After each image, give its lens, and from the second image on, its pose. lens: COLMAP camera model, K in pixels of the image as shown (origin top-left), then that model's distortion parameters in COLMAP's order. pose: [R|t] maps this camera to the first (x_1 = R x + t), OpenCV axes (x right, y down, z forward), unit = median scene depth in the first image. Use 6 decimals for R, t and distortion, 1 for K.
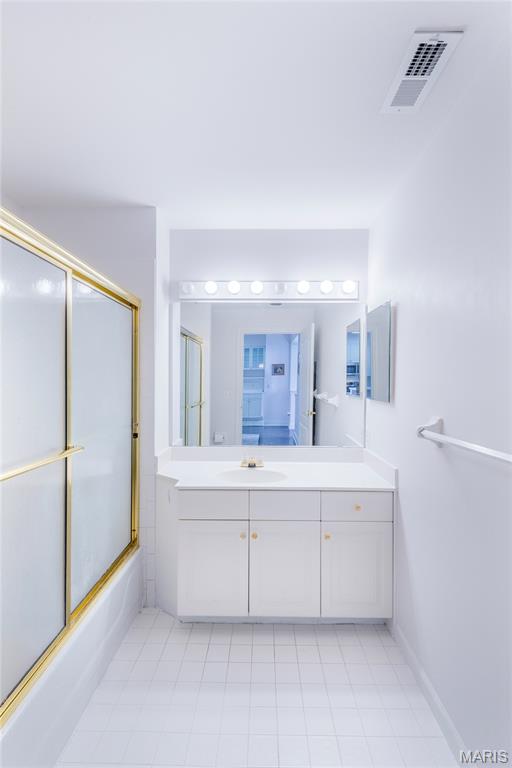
lens RADIAL K [[344.4, 0, 258.4], [0, 344.4, 382.7], [0, 0, 1]] dist [-0.000539, -0.000172]
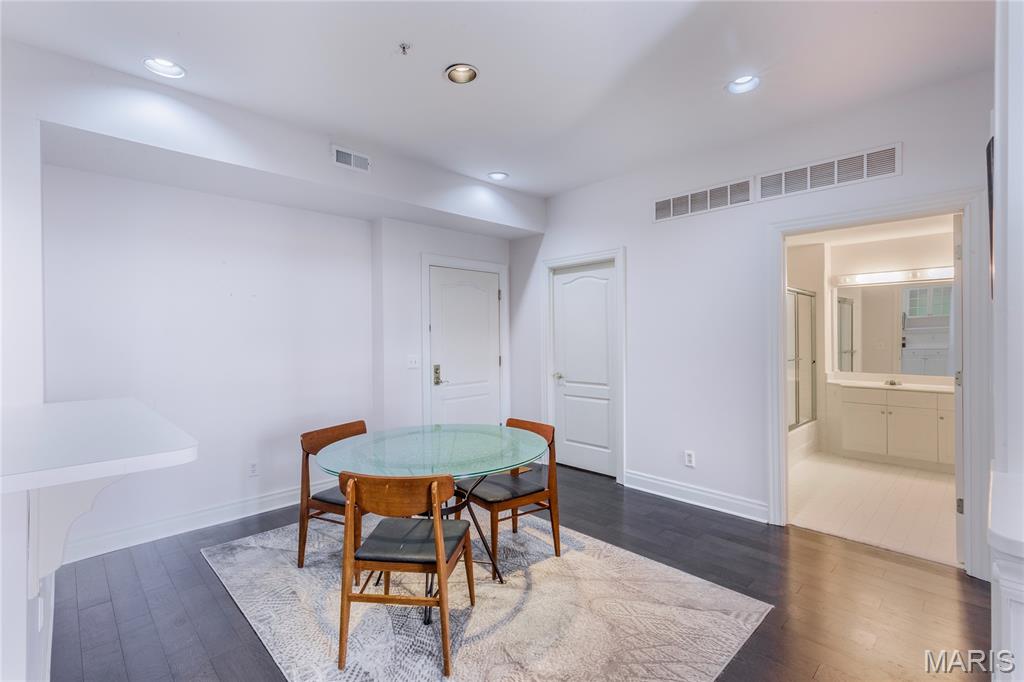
lens RADIAL K [[468.3, 0, 509.8], [0, 468.3, 335.0], [0, 0, 1]] dist [0.000174, -0.000020]
pose [[0.704717, -0.012207, -0.709384, 0.311029], [0.009687, 0.999924, -0.007583, 0.005707], [0.709423, -0.001528, 0.704781, -2.078811]]
